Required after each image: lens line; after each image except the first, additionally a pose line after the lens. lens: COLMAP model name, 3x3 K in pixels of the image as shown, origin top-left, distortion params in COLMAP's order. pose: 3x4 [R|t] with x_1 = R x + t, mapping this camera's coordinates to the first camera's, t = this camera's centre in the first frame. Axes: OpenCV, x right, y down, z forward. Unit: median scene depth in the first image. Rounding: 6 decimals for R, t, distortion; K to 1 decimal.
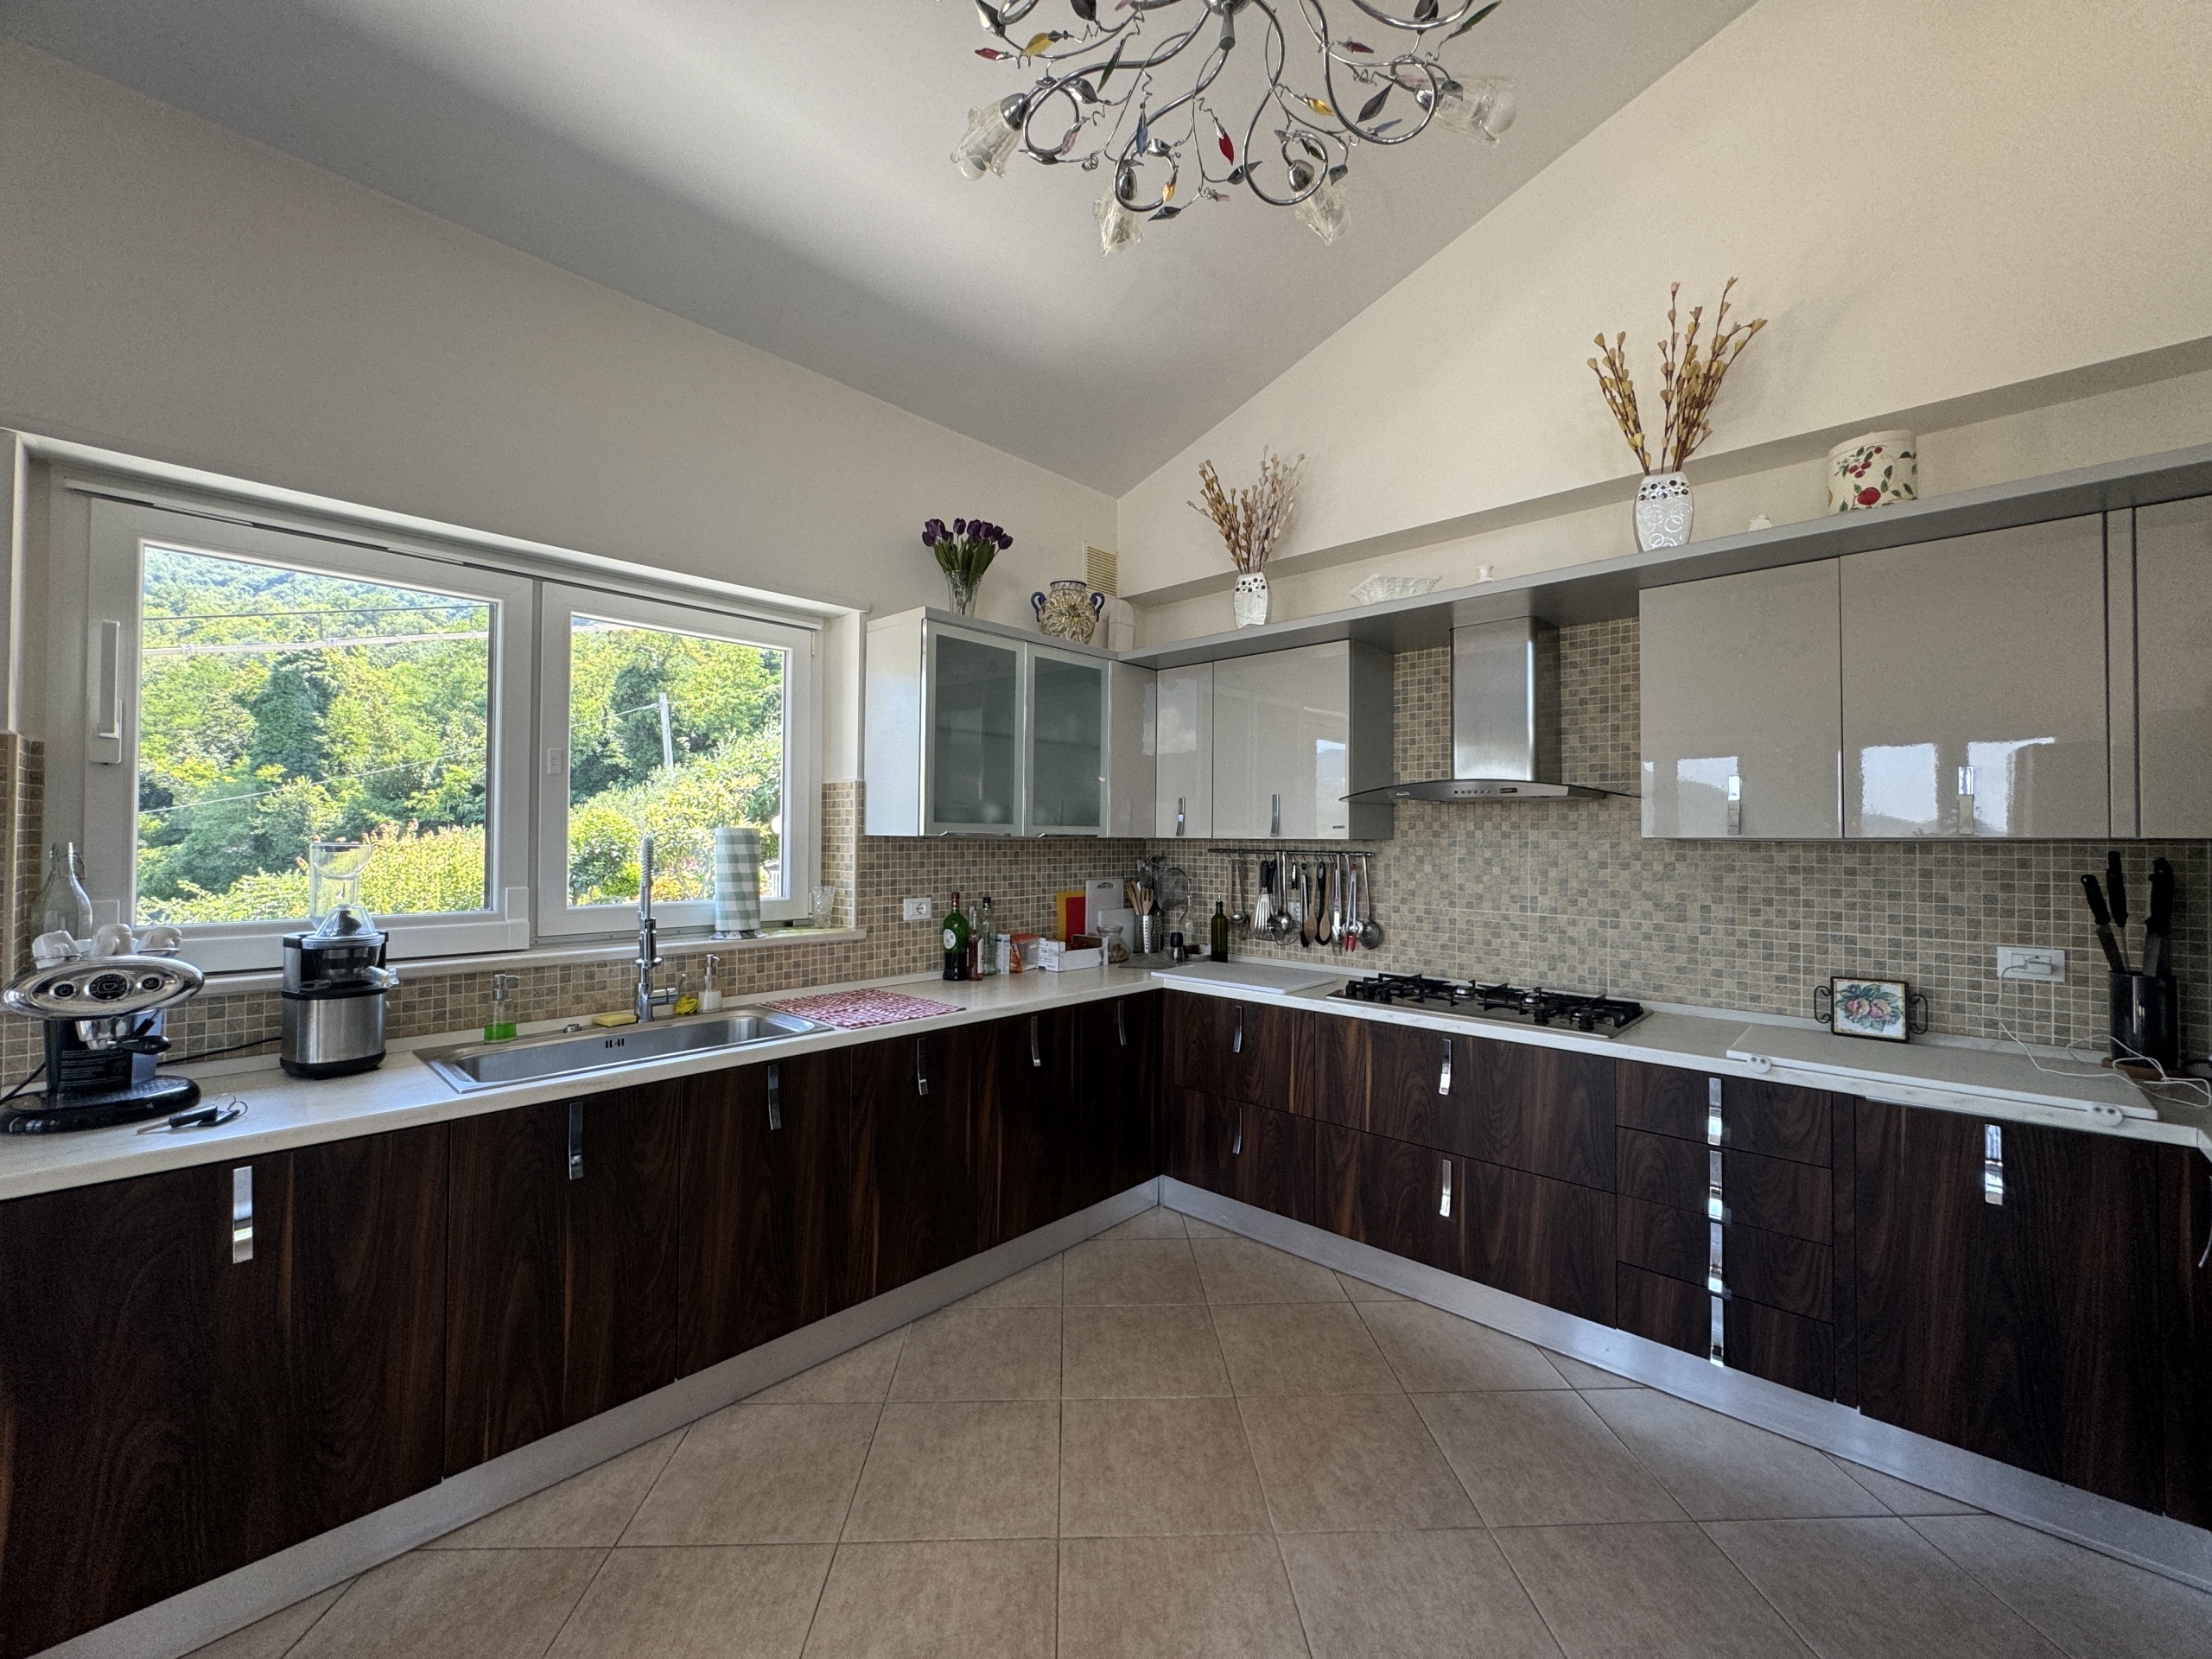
lens RADIAL K [[882.9, 0, 1106.2], [0, 882.9, 830.2], [0, 0, 1]] dist [0.000313, 0.000488]
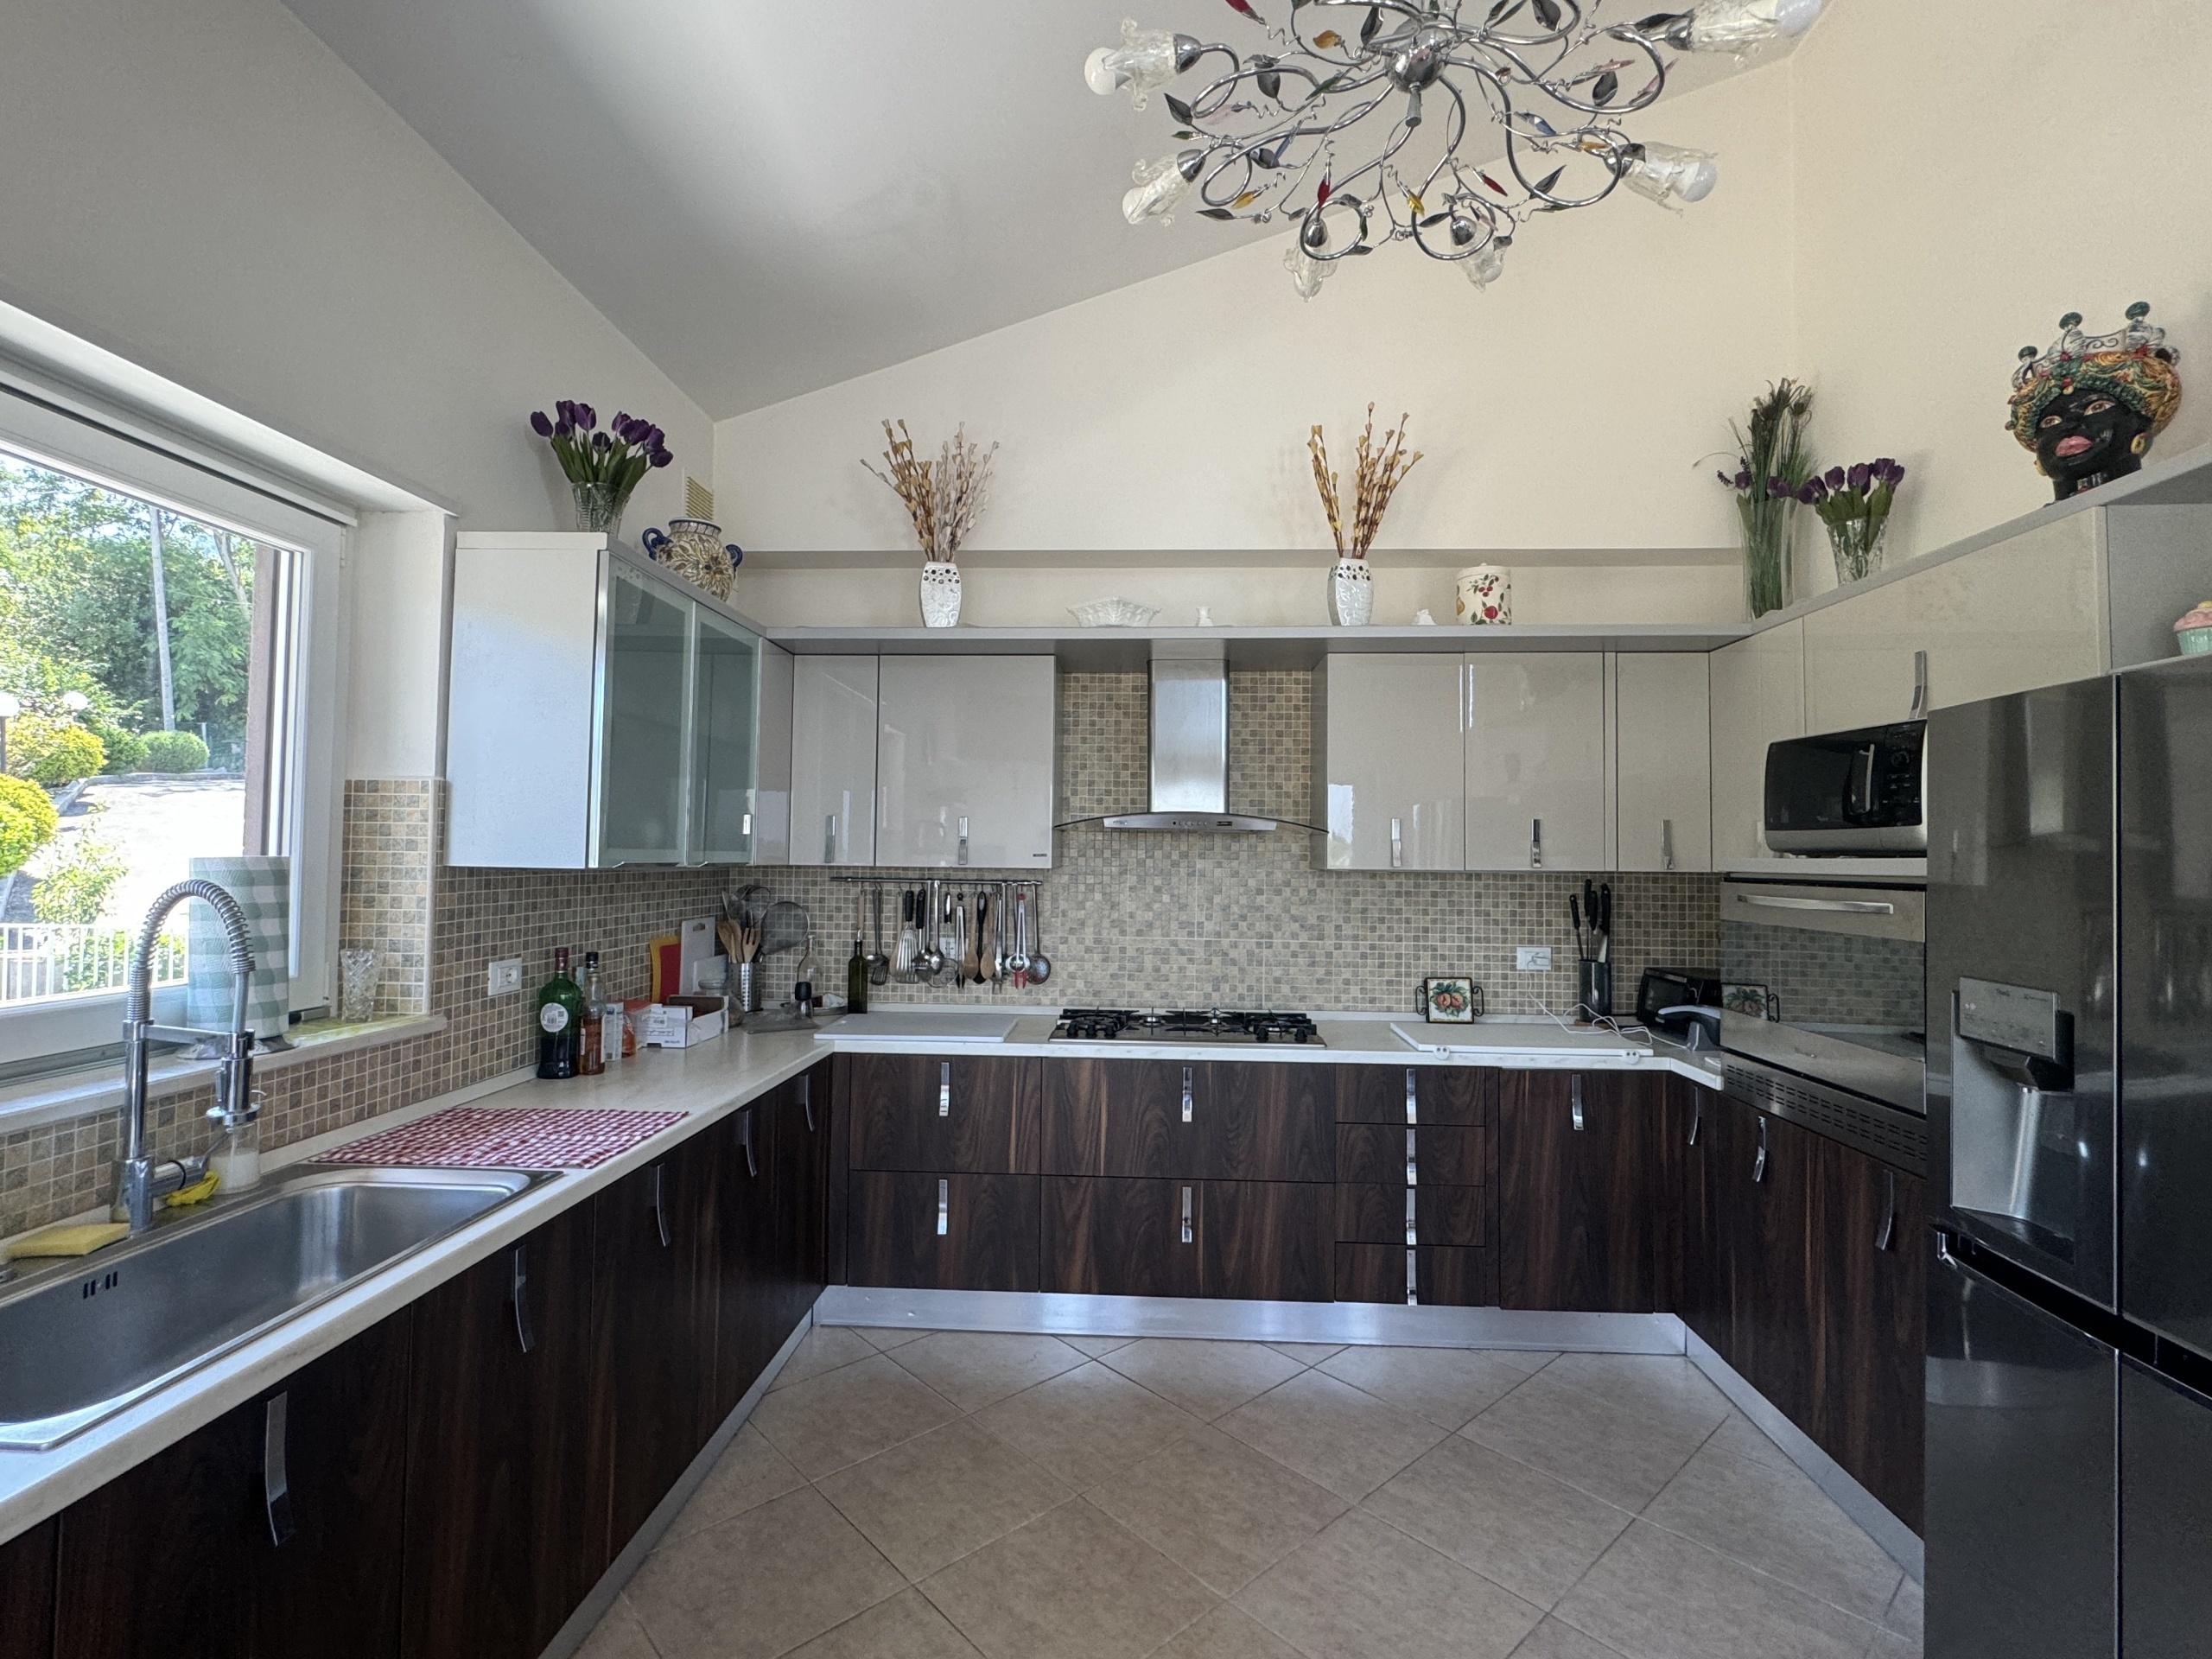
lens RADIAL K [[1024.6, 0, 1102.7], [0, 1024.6, 829.0], [0, 0, 1]] dist [-0.000199, 0.000357]
pose [[0.767232, 0.019374, 0.641077, -0.404744], [-0.012450, 0.999805, -0.015316, -0.016440], [-0.641249, 0.003769, 0.767324, 0.140886]]
